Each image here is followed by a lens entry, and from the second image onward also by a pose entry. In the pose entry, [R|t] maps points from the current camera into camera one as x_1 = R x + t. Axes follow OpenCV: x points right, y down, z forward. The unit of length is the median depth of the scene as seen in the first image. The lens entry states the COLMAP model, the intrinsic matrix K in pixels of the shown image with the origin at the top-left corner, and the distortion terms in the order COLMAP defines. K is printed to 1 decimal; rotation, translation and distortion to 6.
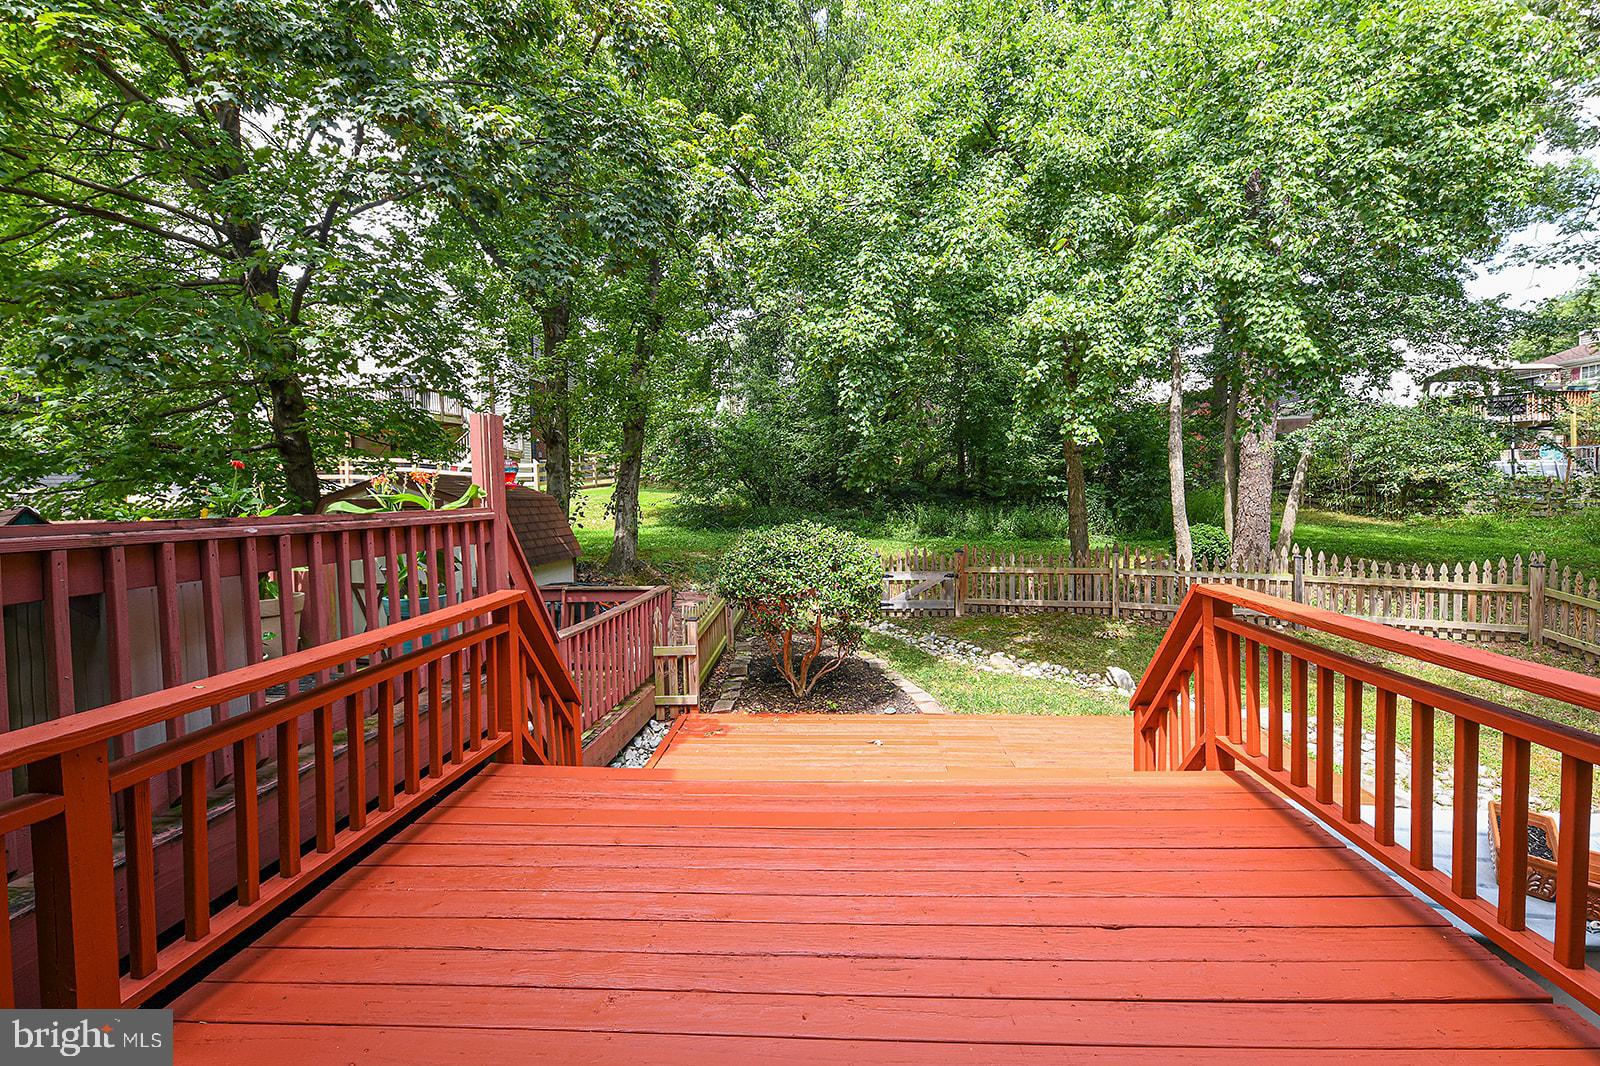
lens RADIAL K [[667.1, 0, 800.0], [0, 667.1, 533.0], [0, 0, 1]] dist [0.000122, 0.000123]
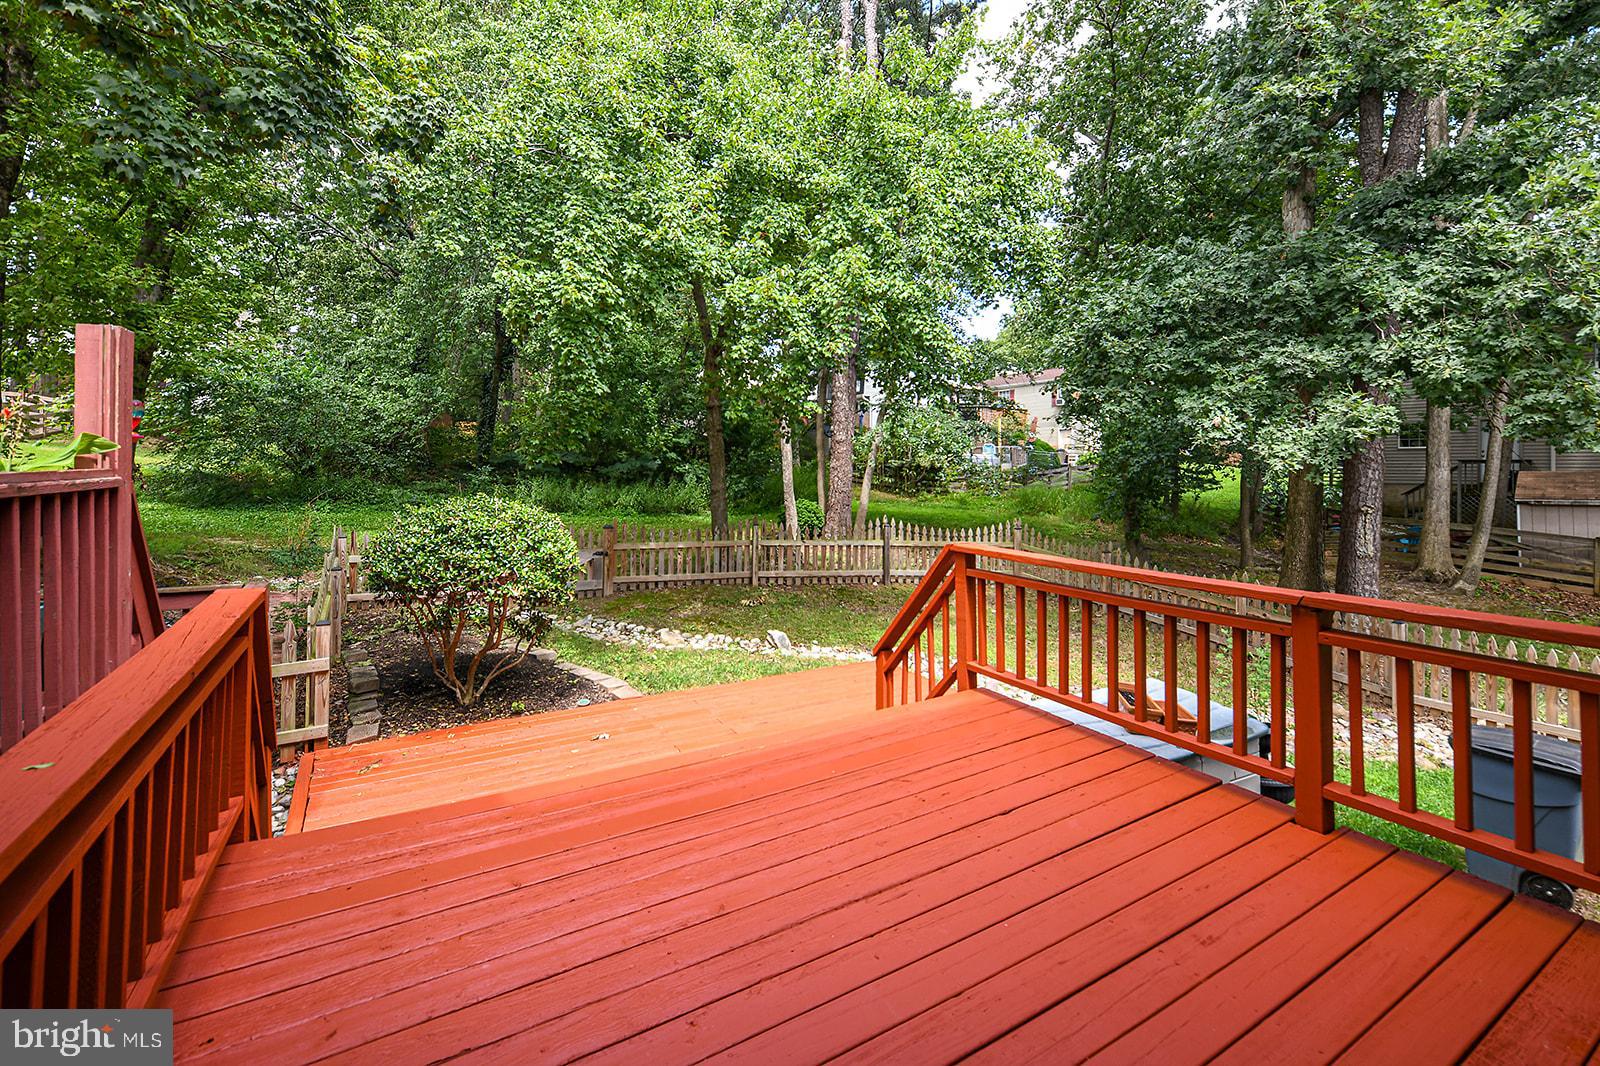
lens RADIAL K [[702.9, 0, 799.7], [0, 702.9, 472.5], [0, 0, 1]] dist [0.001312, 0.000235]
pose [[0.820170, 0.022653, 0.571671, -0.178176], [0.007929, 0.998670, -0.050949, 0.003461], [-0.572065, 0.046320, 0.818900, 0.028989]]
